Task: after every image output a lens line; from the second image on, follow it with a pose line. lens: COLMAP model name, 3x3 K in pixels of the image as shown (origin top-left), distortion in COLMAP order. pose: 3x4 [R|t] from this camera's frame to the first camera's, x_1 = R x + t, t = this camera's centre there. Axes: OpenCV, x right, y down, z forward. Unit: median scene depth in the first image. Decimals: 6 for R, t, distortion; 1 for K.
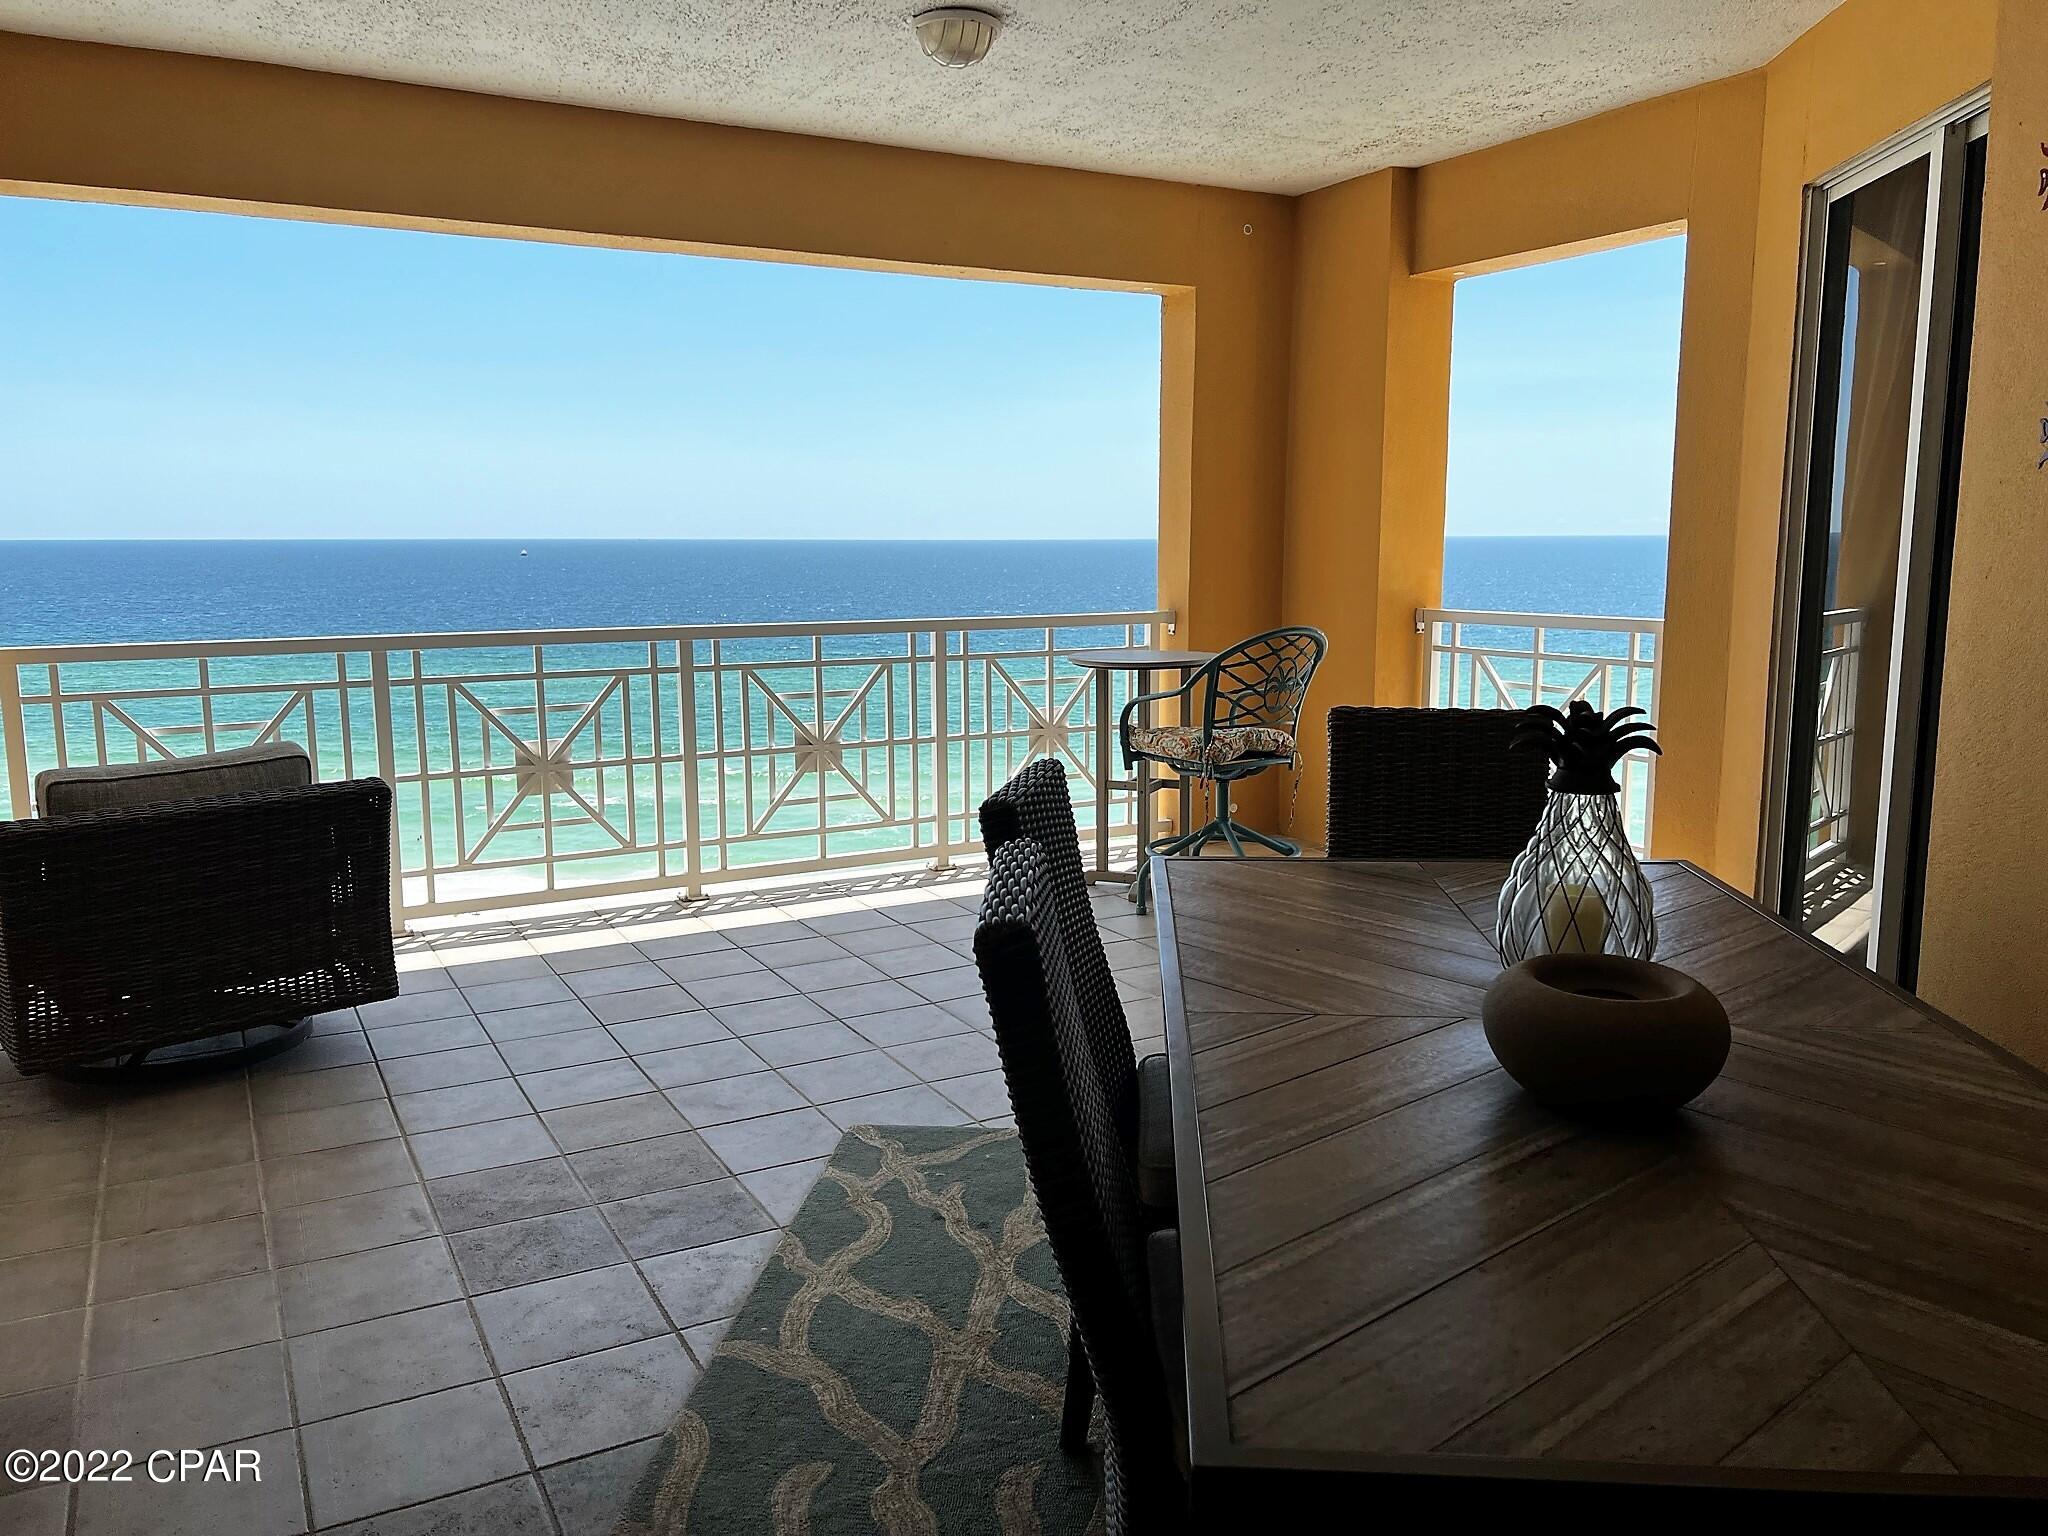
lens RADIAL K [[1532.5, 0, 1020.5], [0, 1532.5, 750.3], [0, 0, 1]] dist [0.090794, -0.108559]
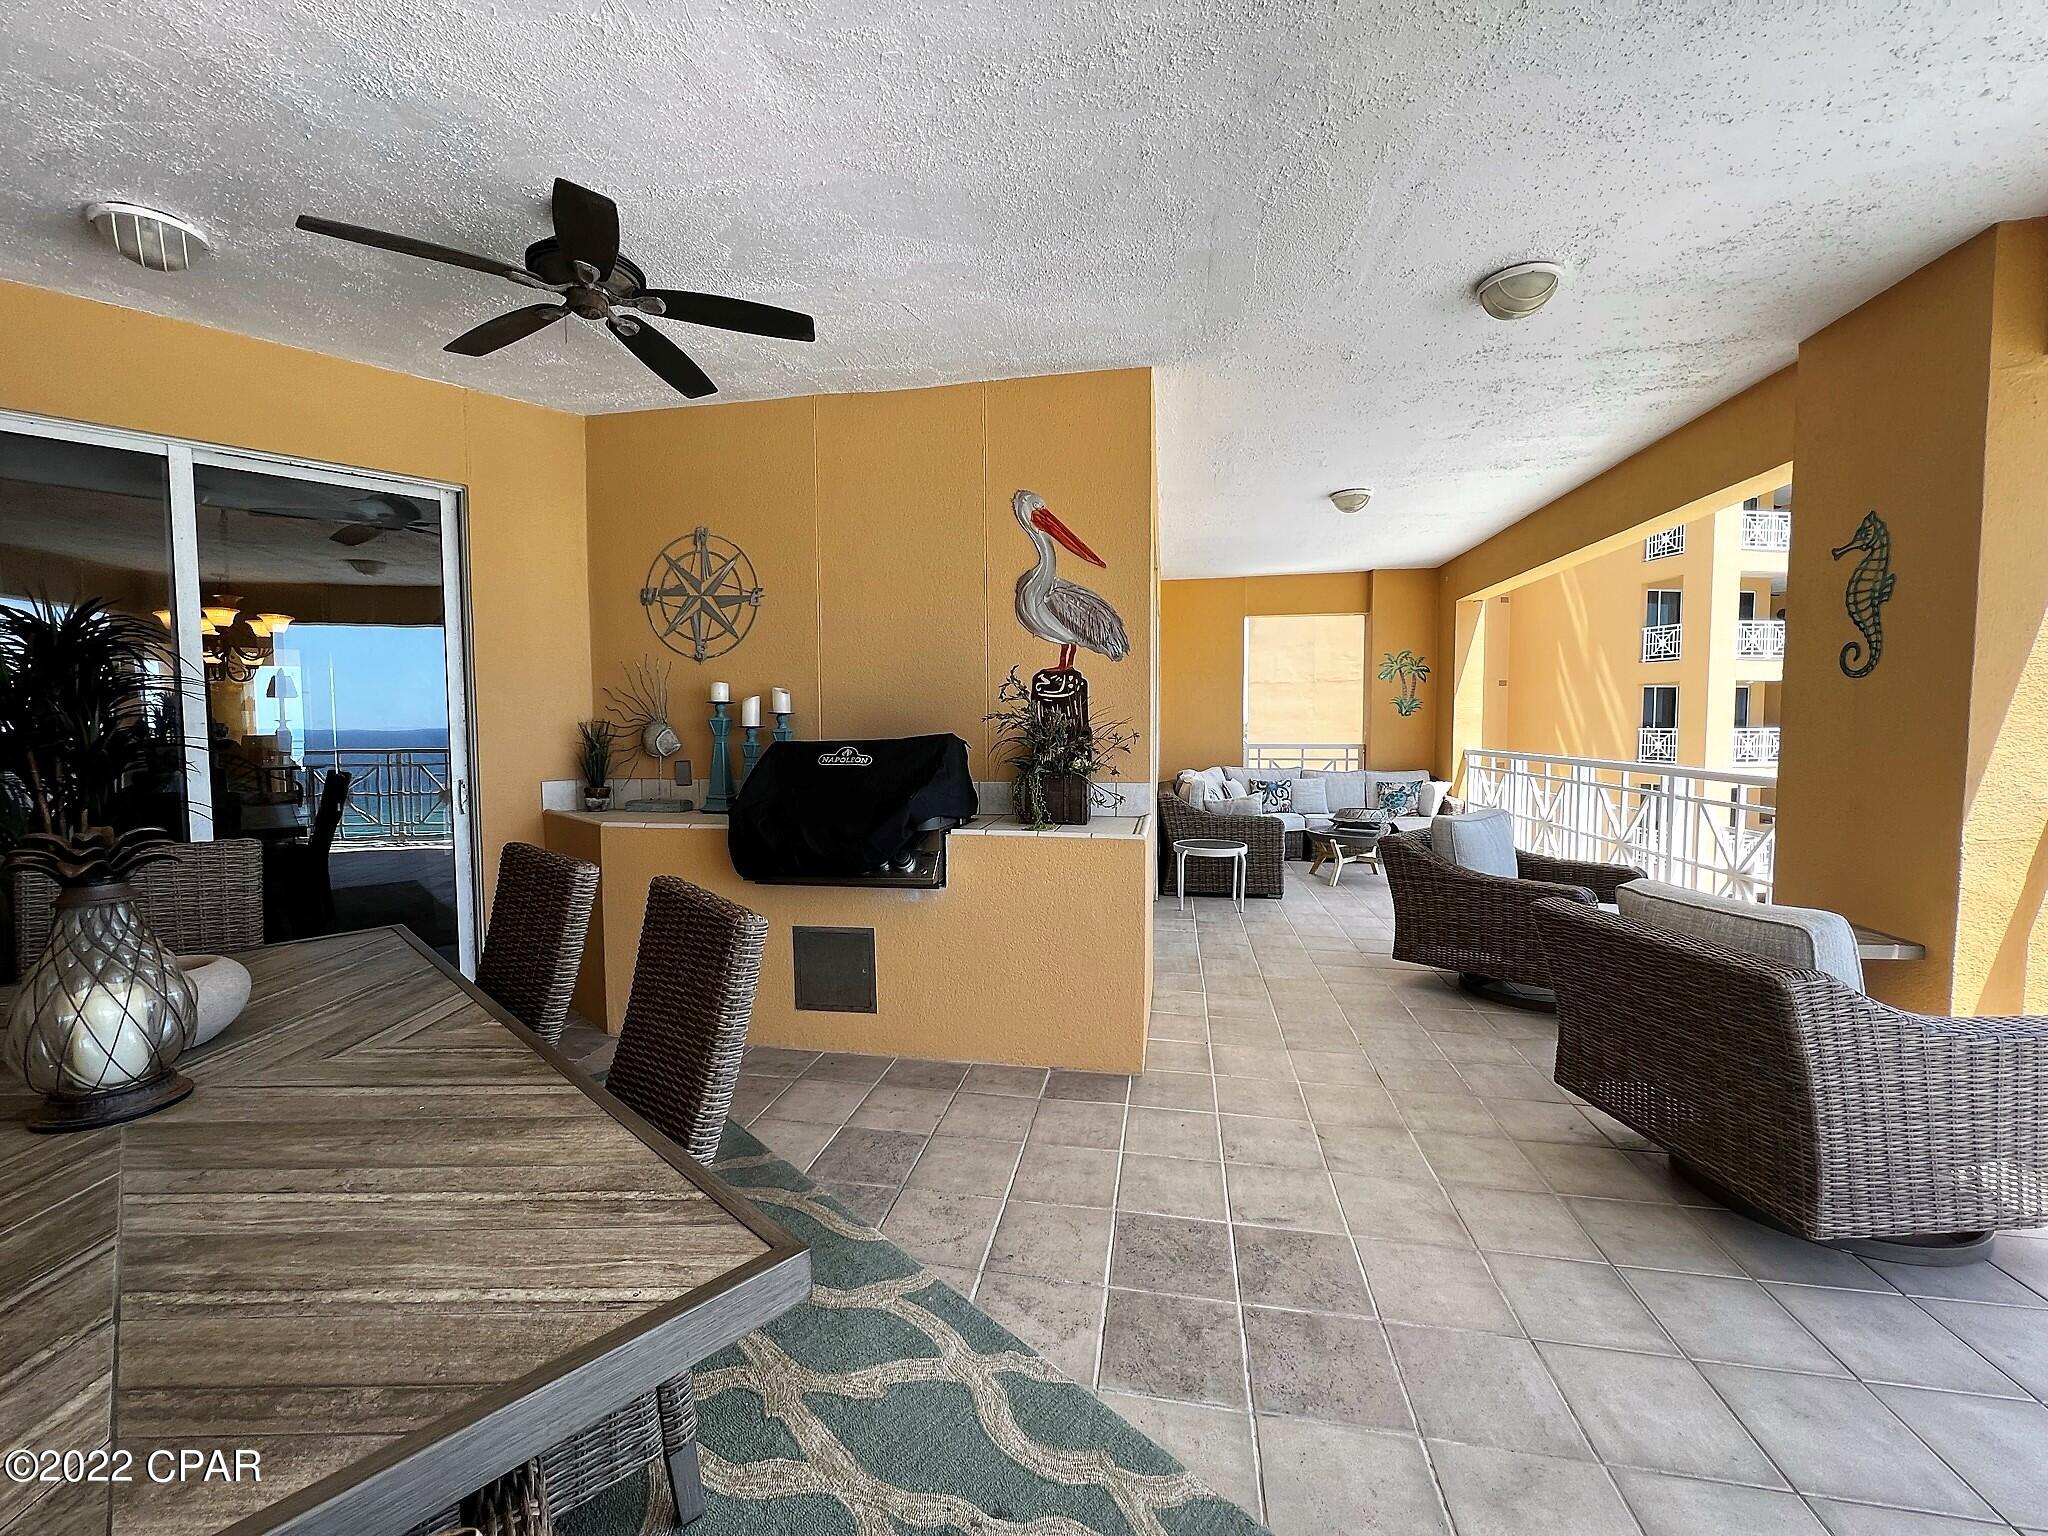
lens RADIAL K [[823.0, 0, 1019.9], [0, 823.0, 767.2], [0, 0, 1]] dist [-0.000853, -0.000041]
pose [[-0.630366, 0.048505, -0.774781, 0.149372], [-0.100598, 0.984527, 0.143483, -0.085474], [0.769752, 0.168388, -0.615733, 0.703828]]
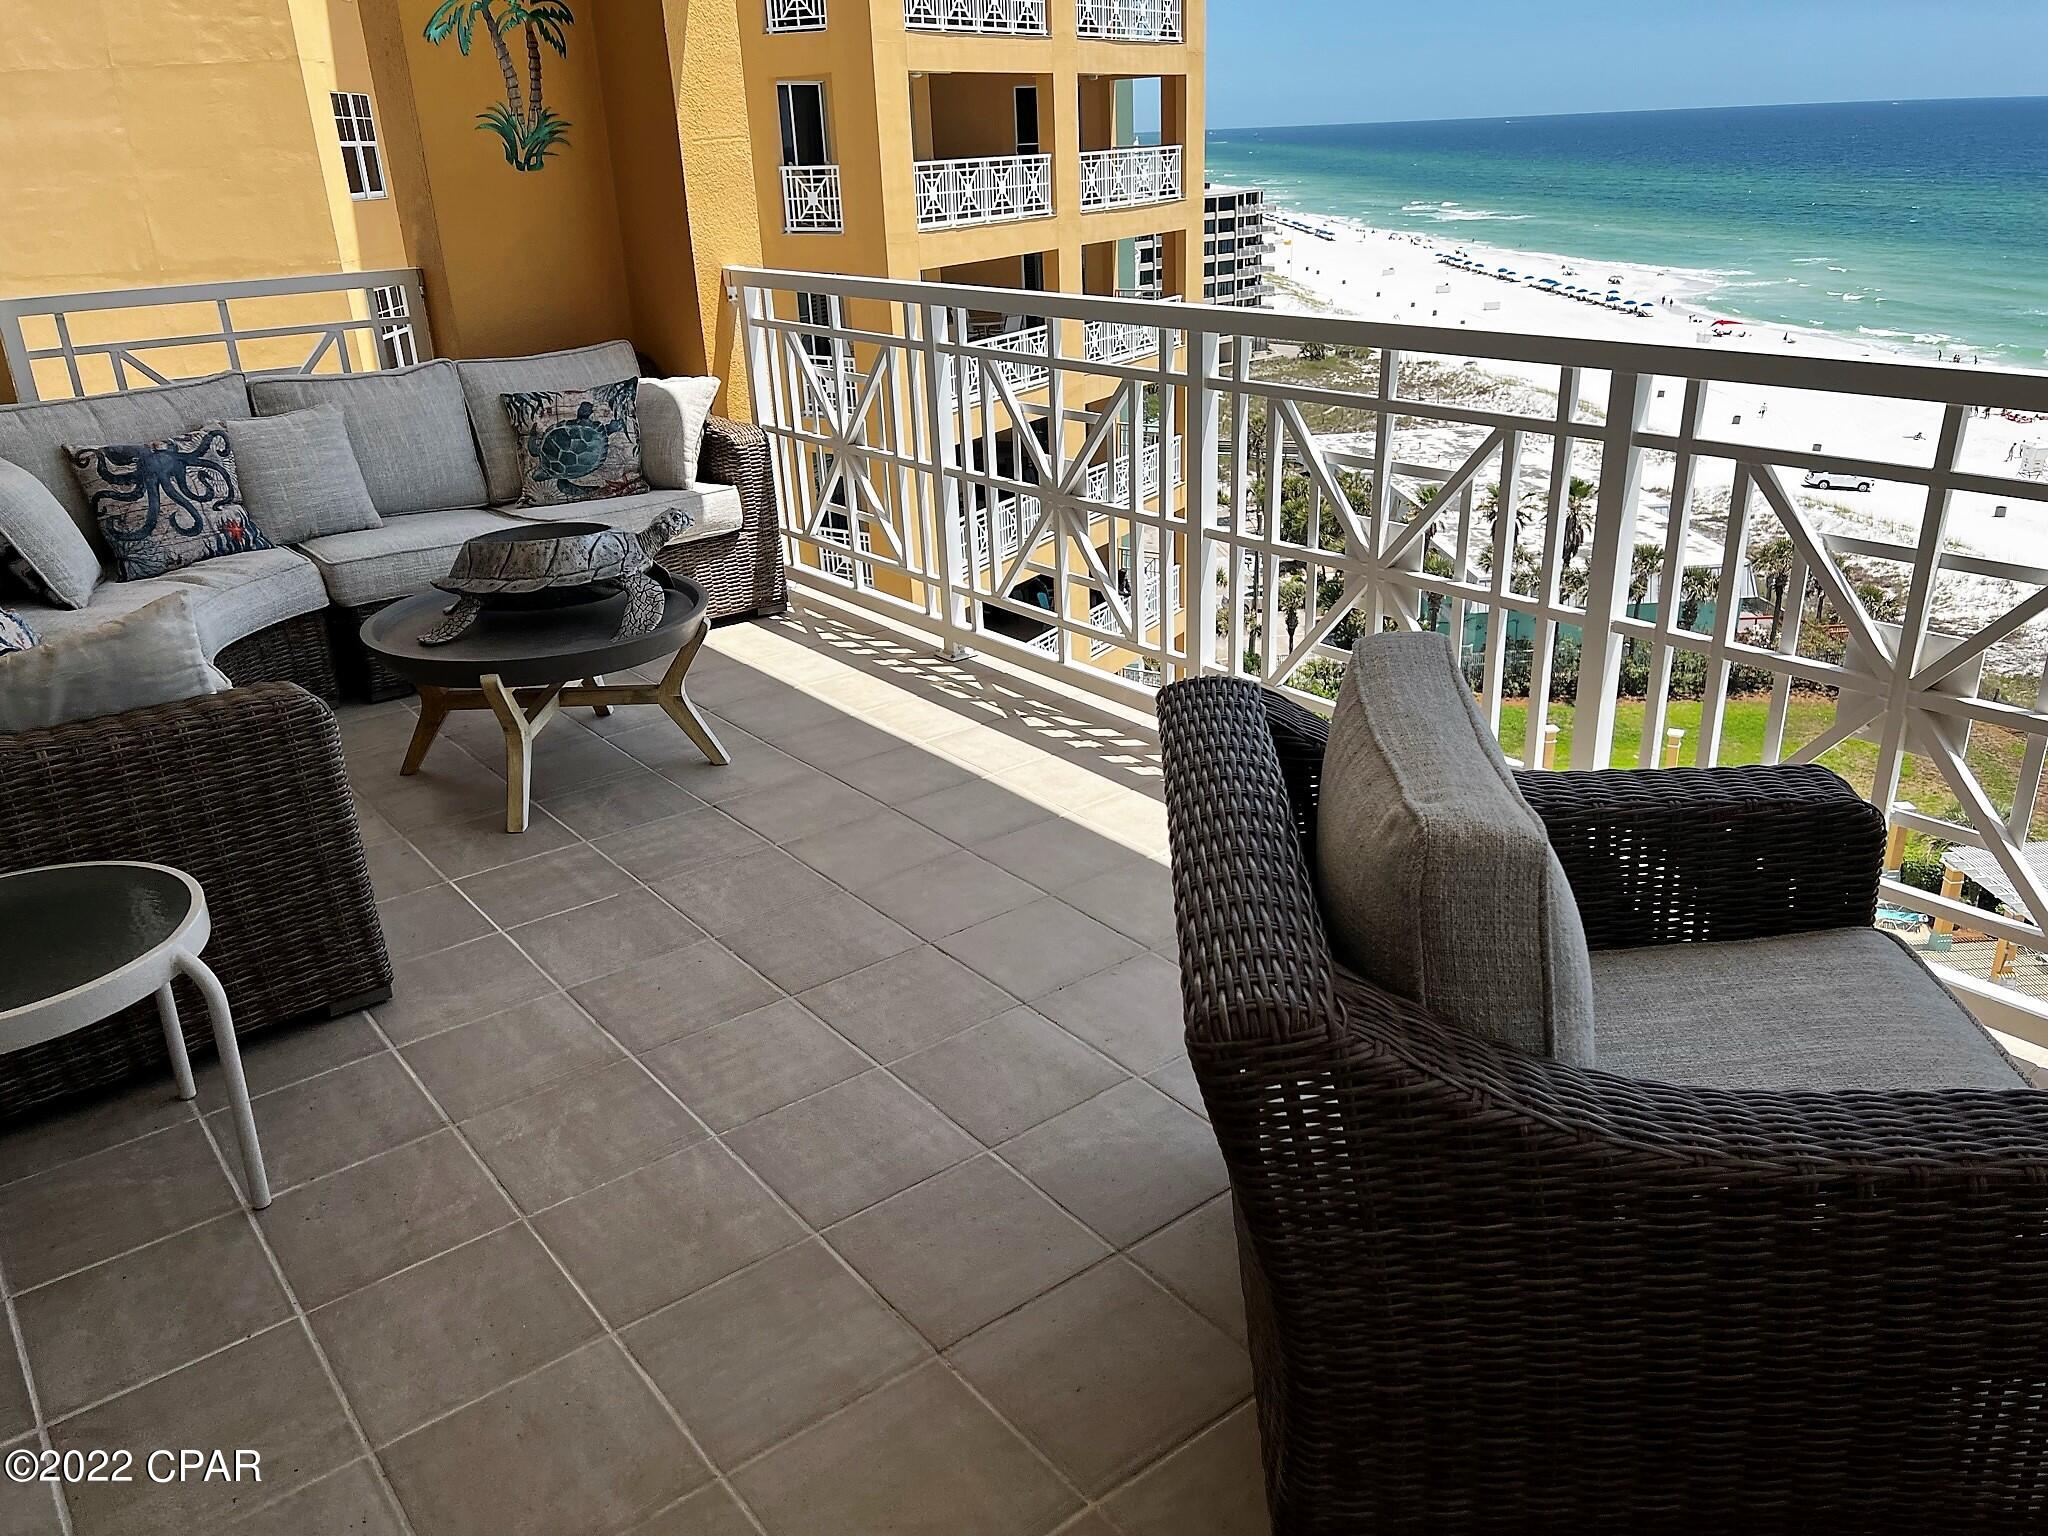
lens RADIAL K [[1536.8, 0, 1022.1], [0, 1536.8, 781.0], [0, 0, 1]] dist [0.006854, 0.000635]
pose [[0.164856, 0.380631, -0.909913, -0.458046], [-0.101866, 0.924173, 0.368141, -0.063010], [0.981043, 0.032000, 0.191129, 0.424873]]
